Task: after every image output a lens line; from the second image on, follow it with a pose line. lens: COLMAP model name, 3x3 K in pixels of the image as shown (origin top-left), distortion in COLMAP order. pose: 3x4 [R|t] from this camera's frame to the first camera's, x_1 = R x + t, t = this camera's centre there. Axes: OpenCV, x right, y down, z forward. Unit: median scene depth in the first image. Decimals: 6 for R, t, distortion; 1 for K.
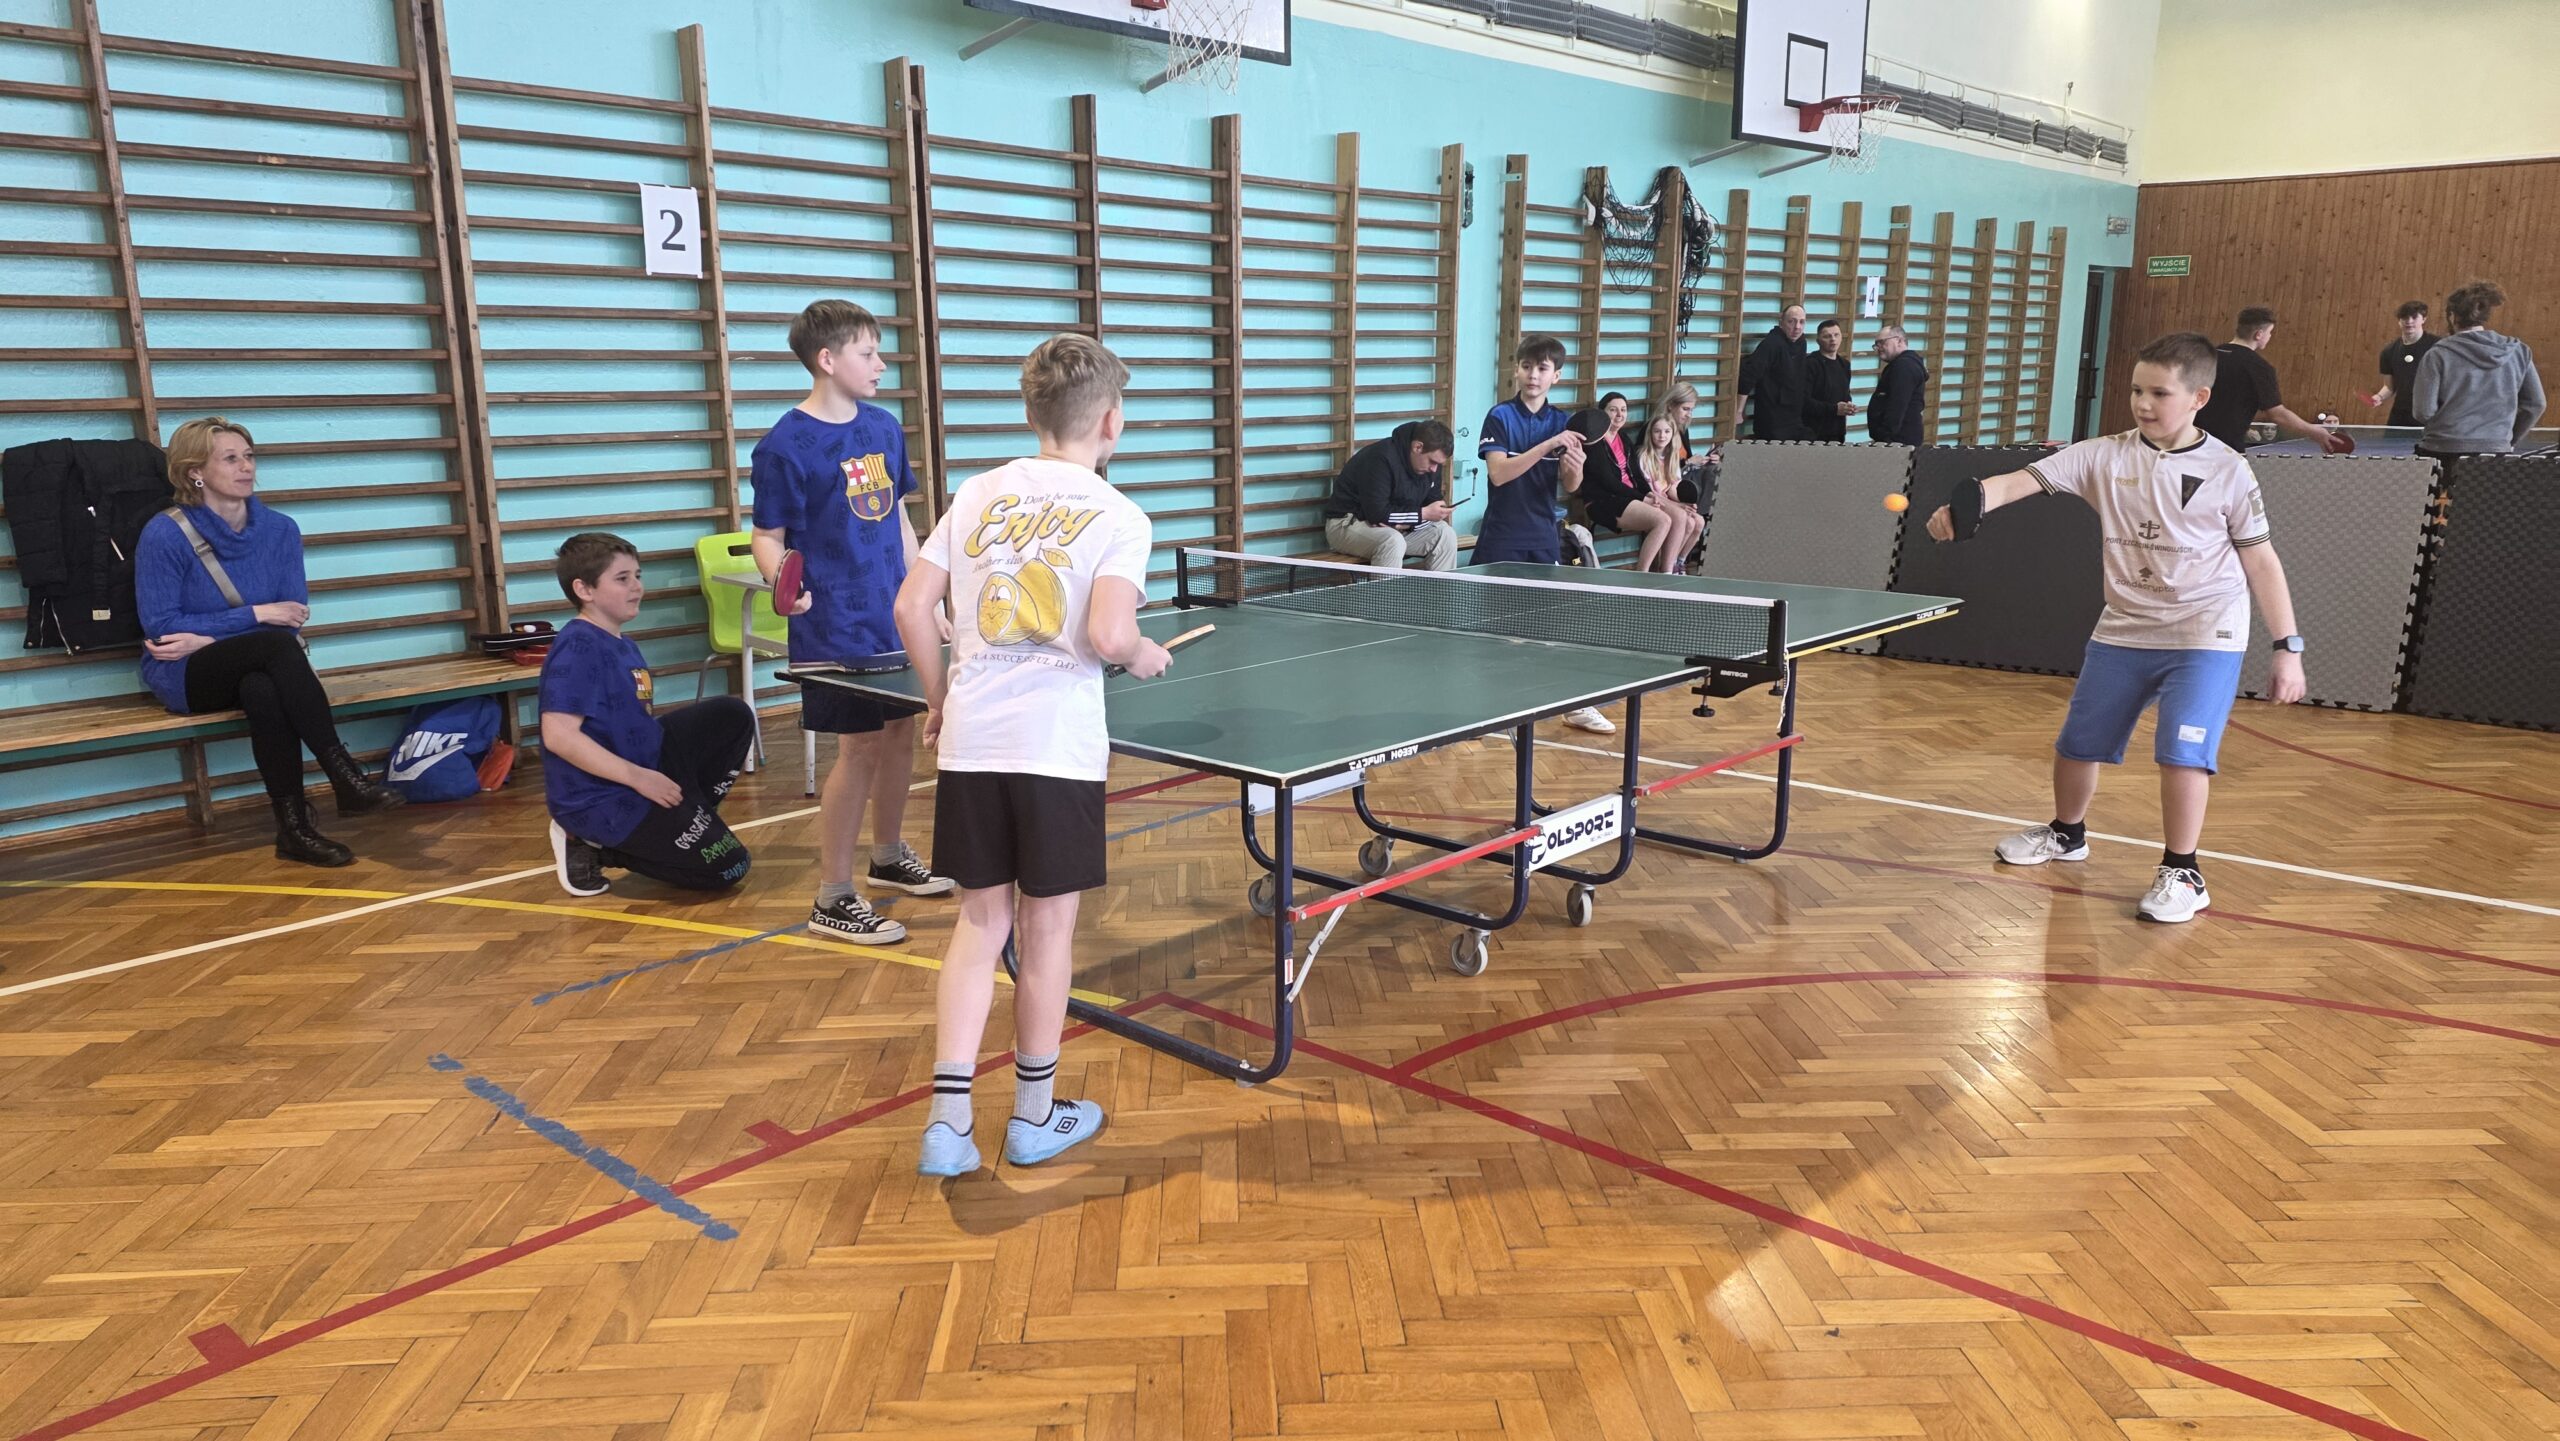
lens RADIAL K [[1672.7, 0, 1271.0], [0, 1672.7, 715.0], [0, 0, 1]] dist [0.086585, -0.078604]
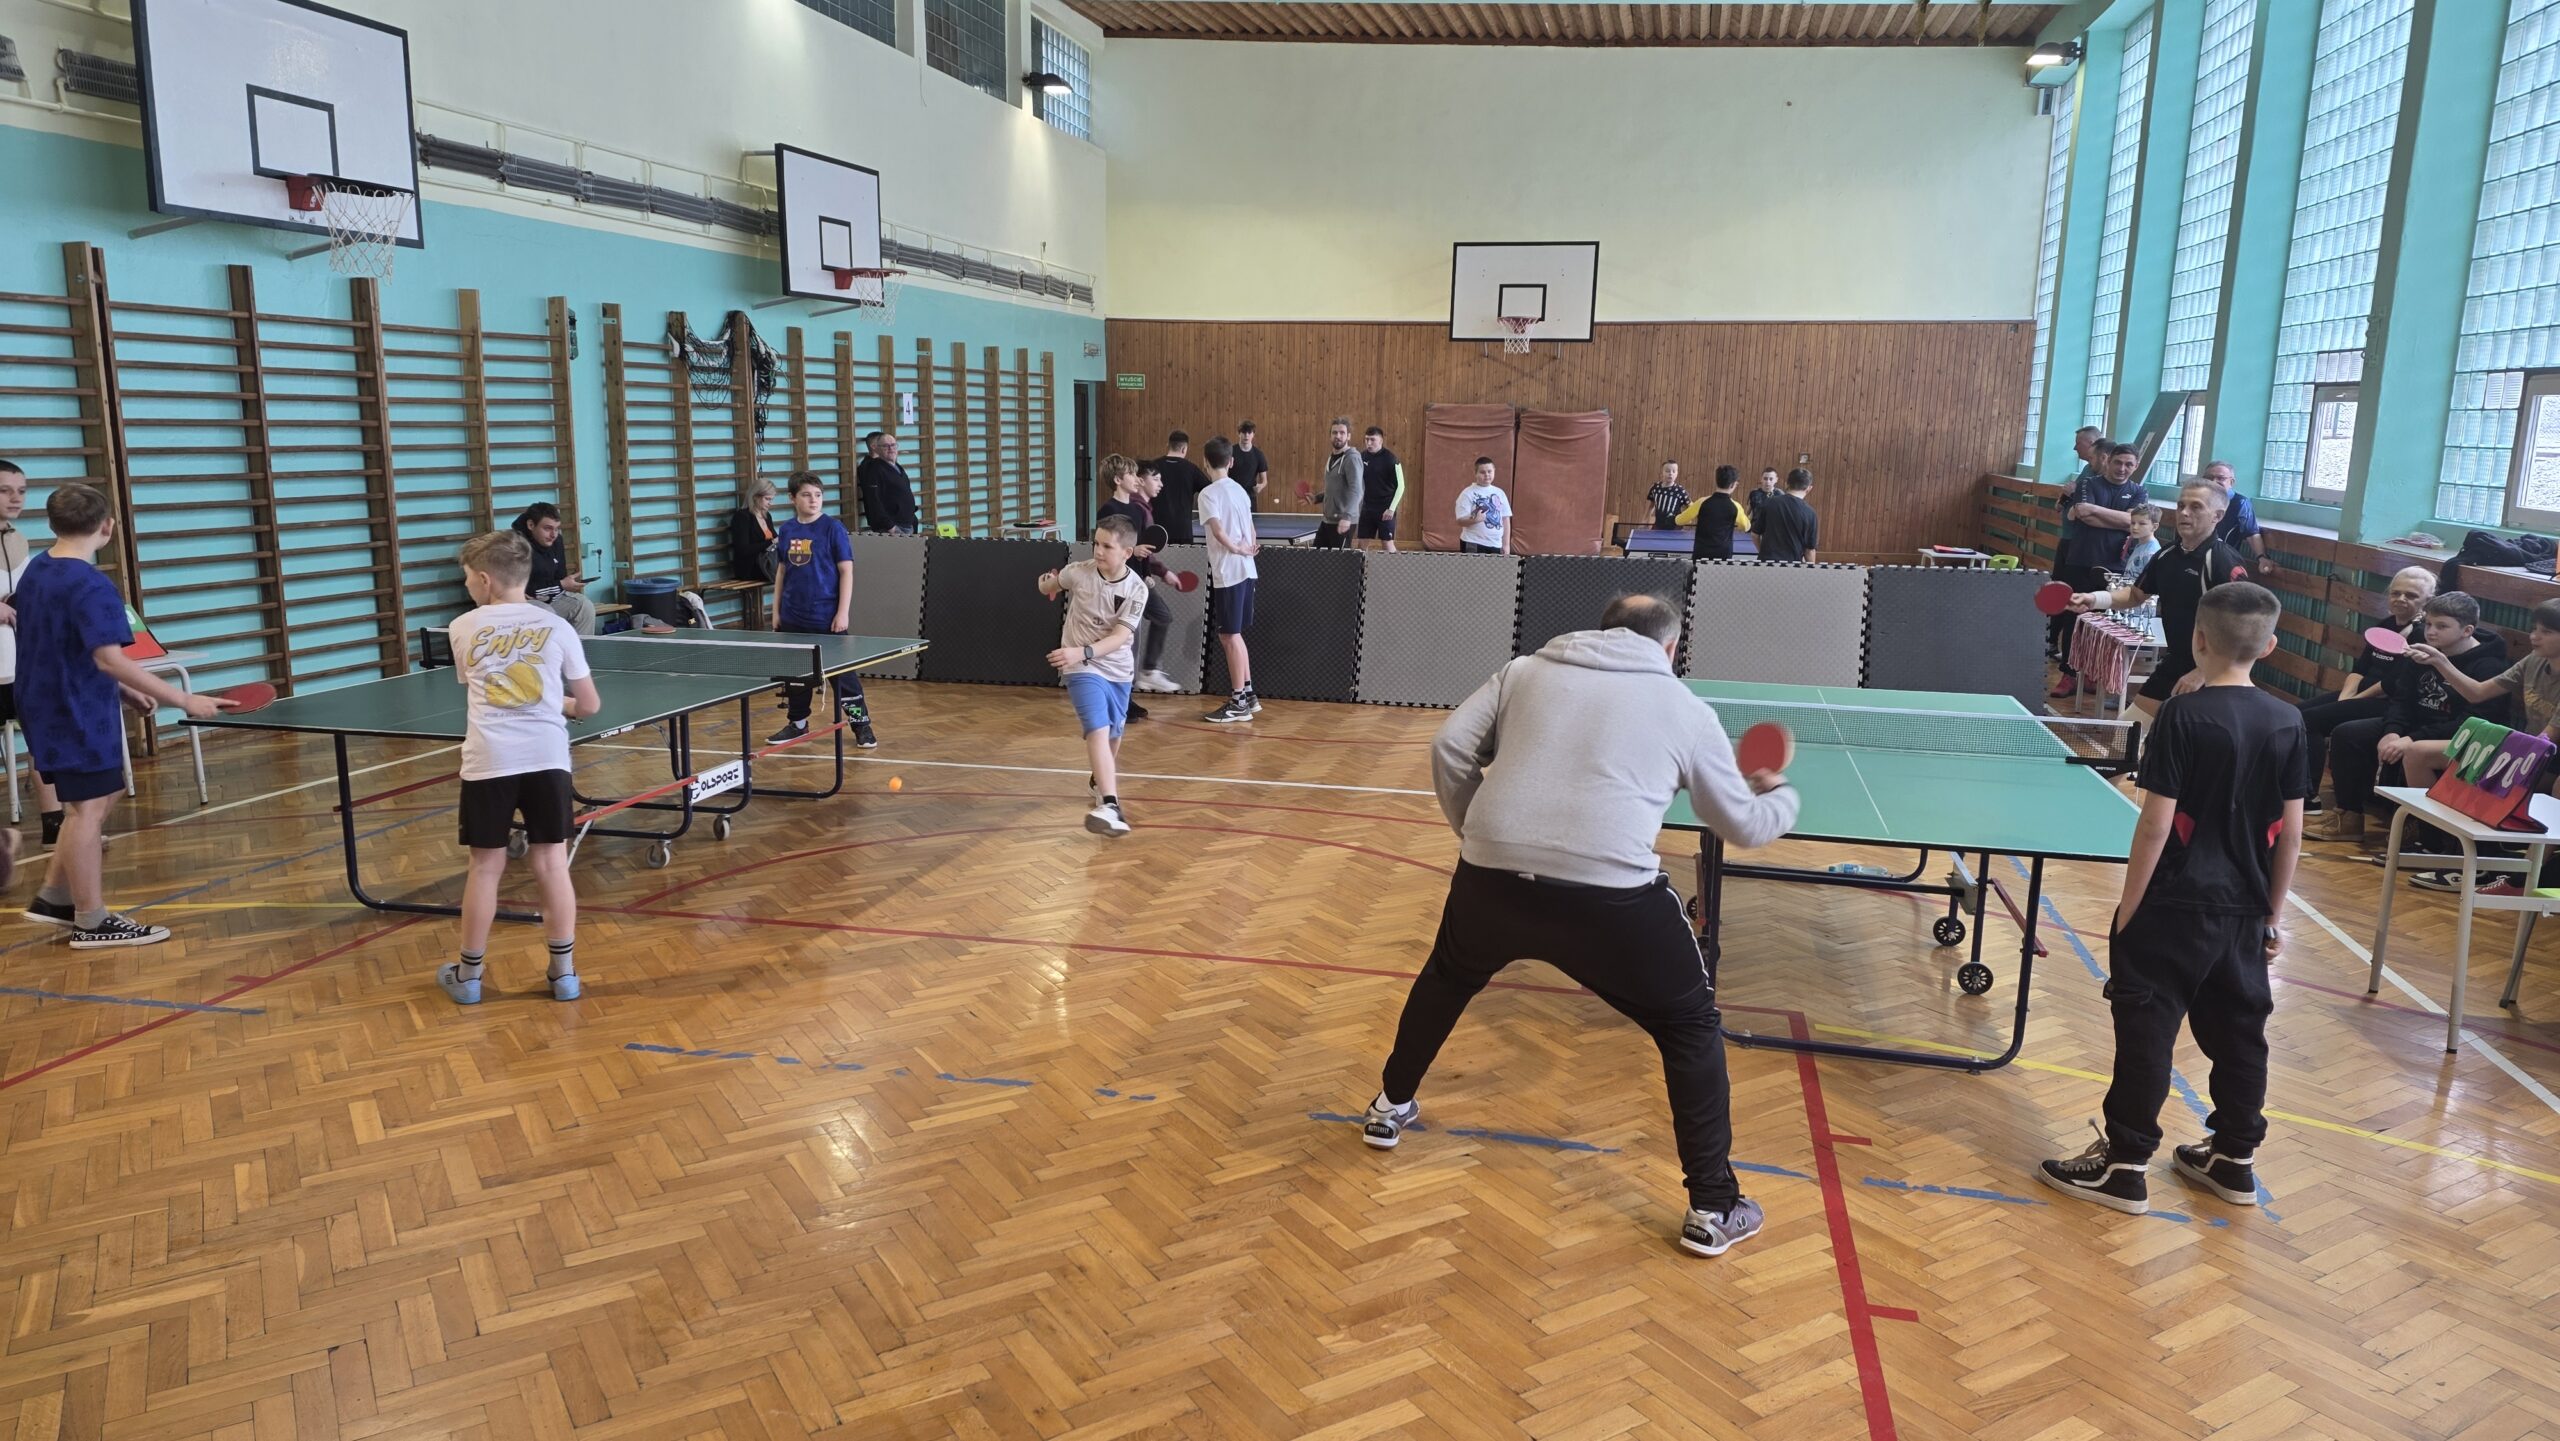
lens RADIAL K [[1701.8, 0, 1278.5], [0, 1701.8, 729.2], [0, 0, 1]] dist [0.114409, -0.113333]
pose [[0.869393, -0.073270, 0.488659, -0.070220], [0.083605, 0.996499, 0.000671, 0.024094], [-0.486997, 0.040271, 0.872474, -0.329779]]
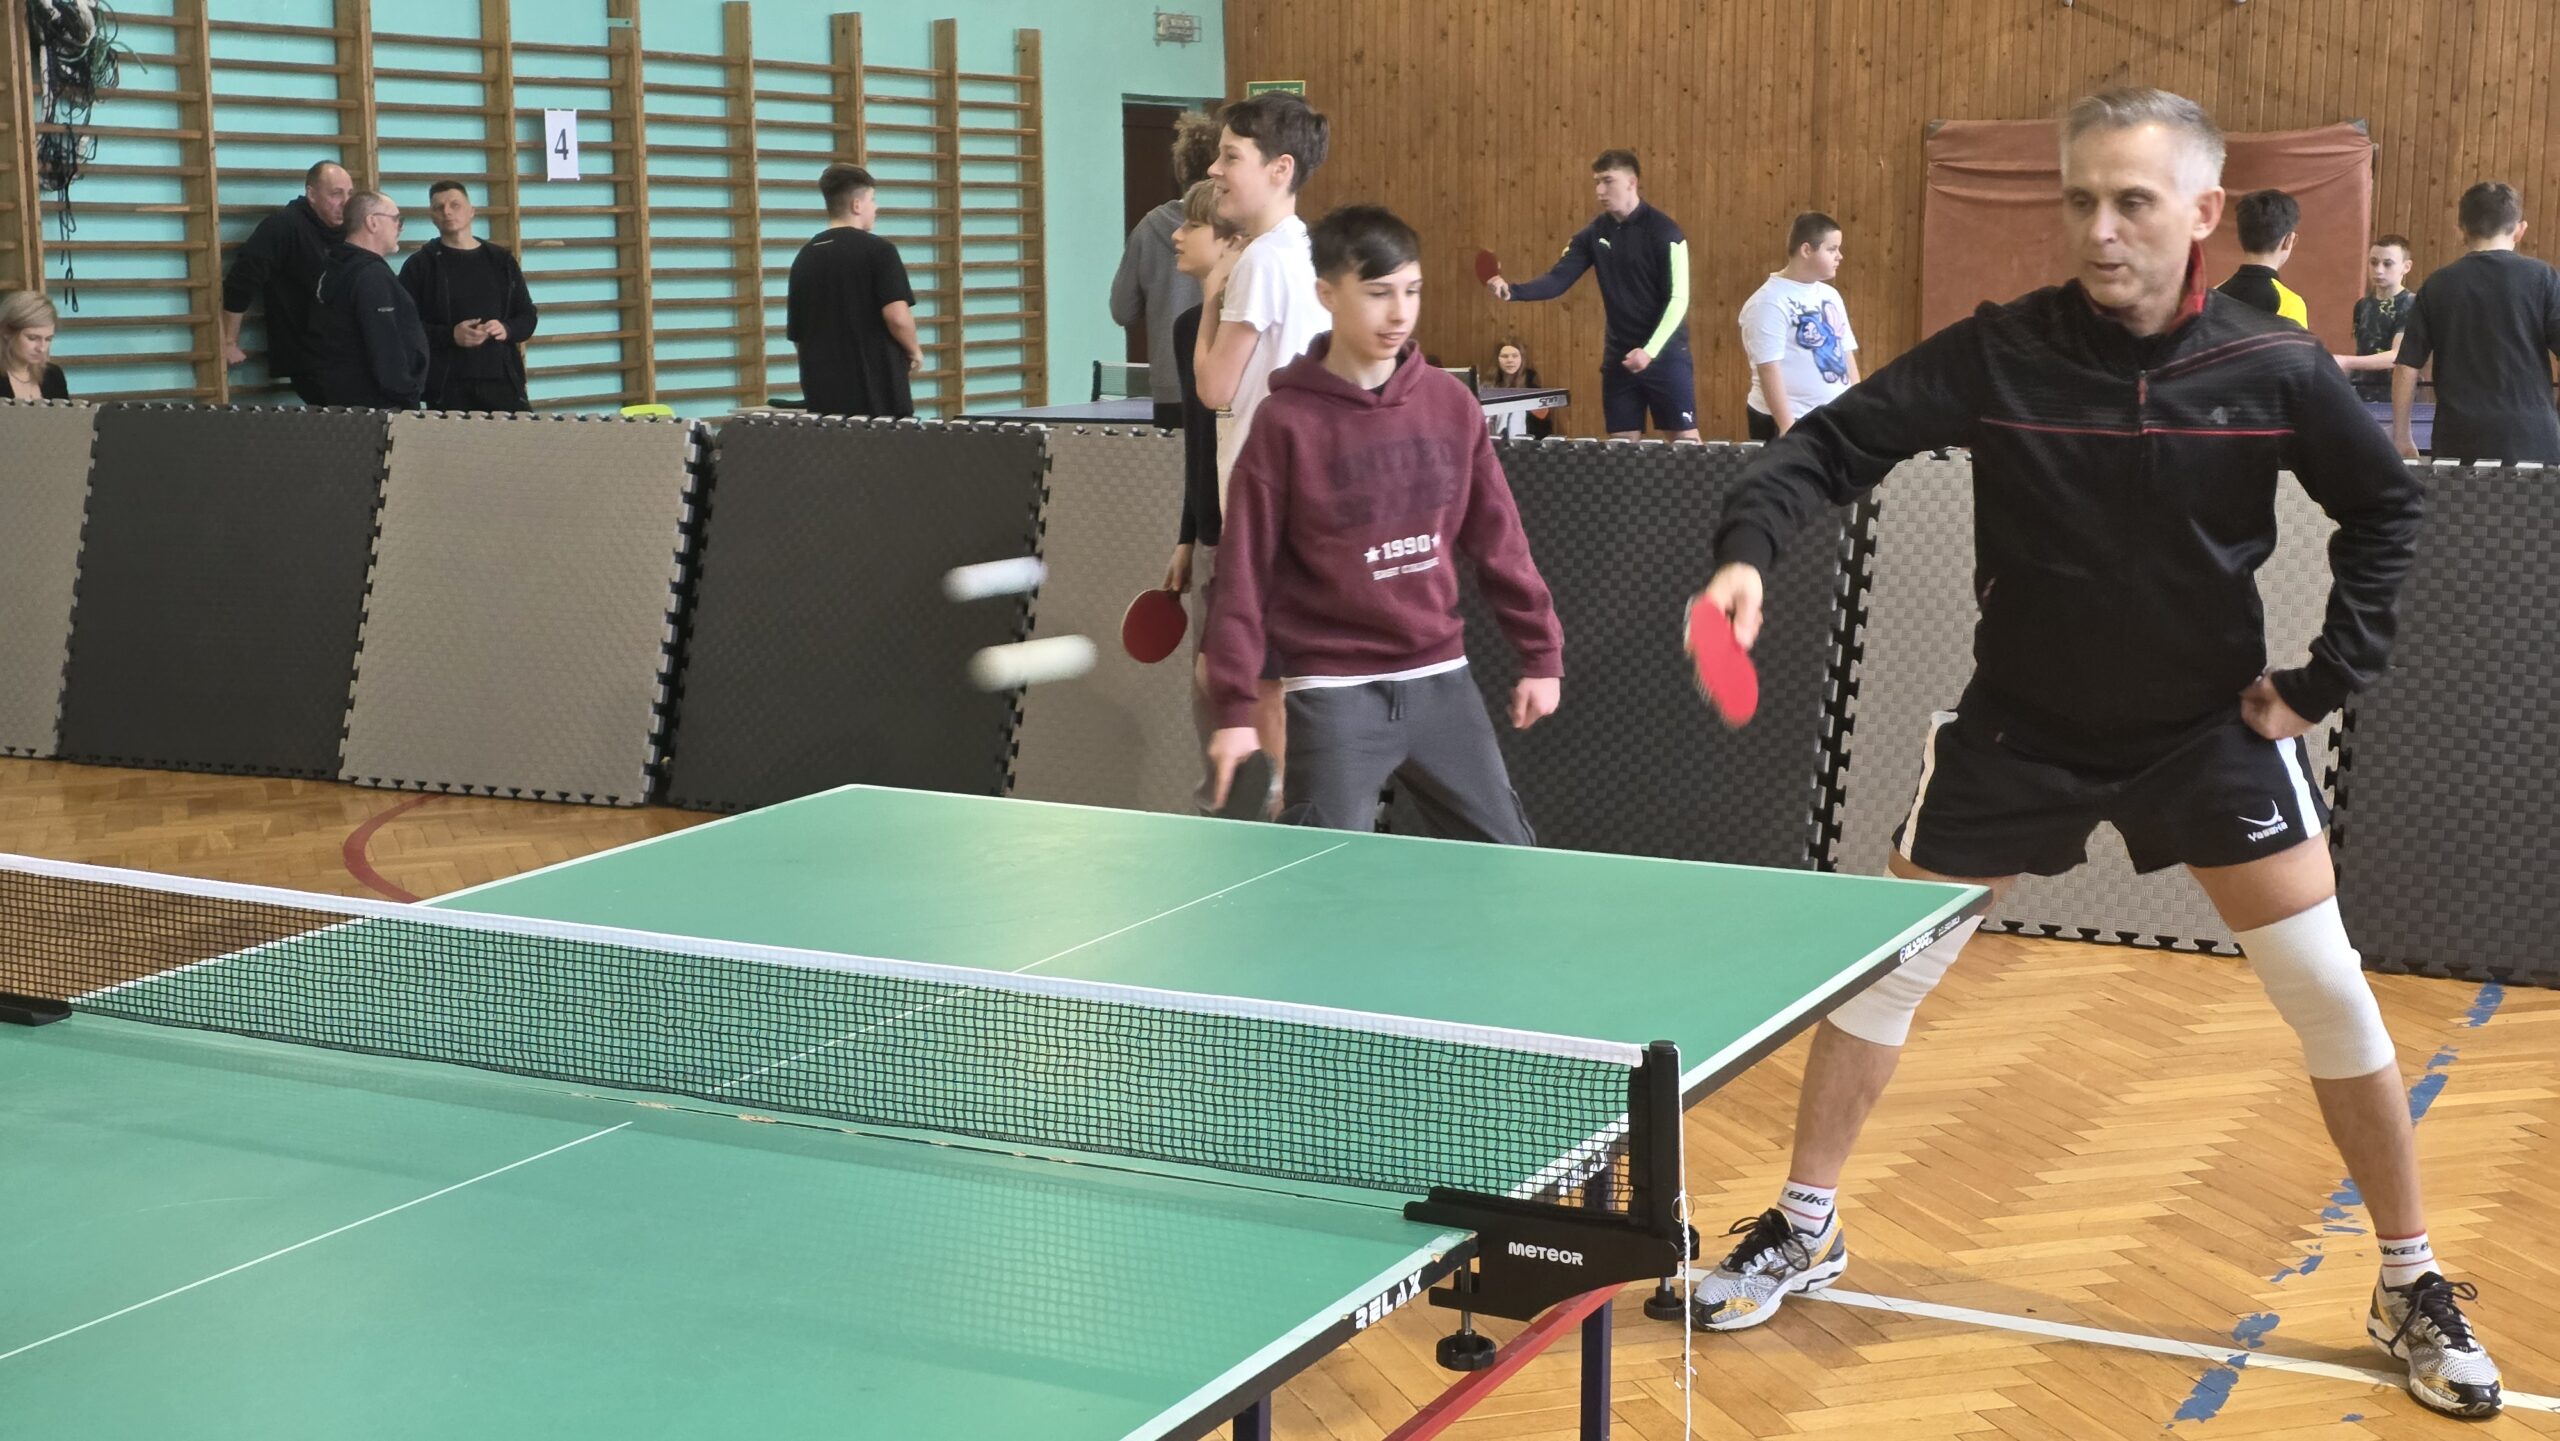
lens RADIAL K [[3328.5, 0, 1354.9], [0, 3328.5, 720.3], [0, 0, 1]] dist [0.286153, -0.949913]
pose [[0.961753, -0.042455, 0.270610, 0.362418], [0.059630, 0.996673, -0.055560, 0.034062], [-0.267351, 0.069571, 0.961085, -0.196821]]
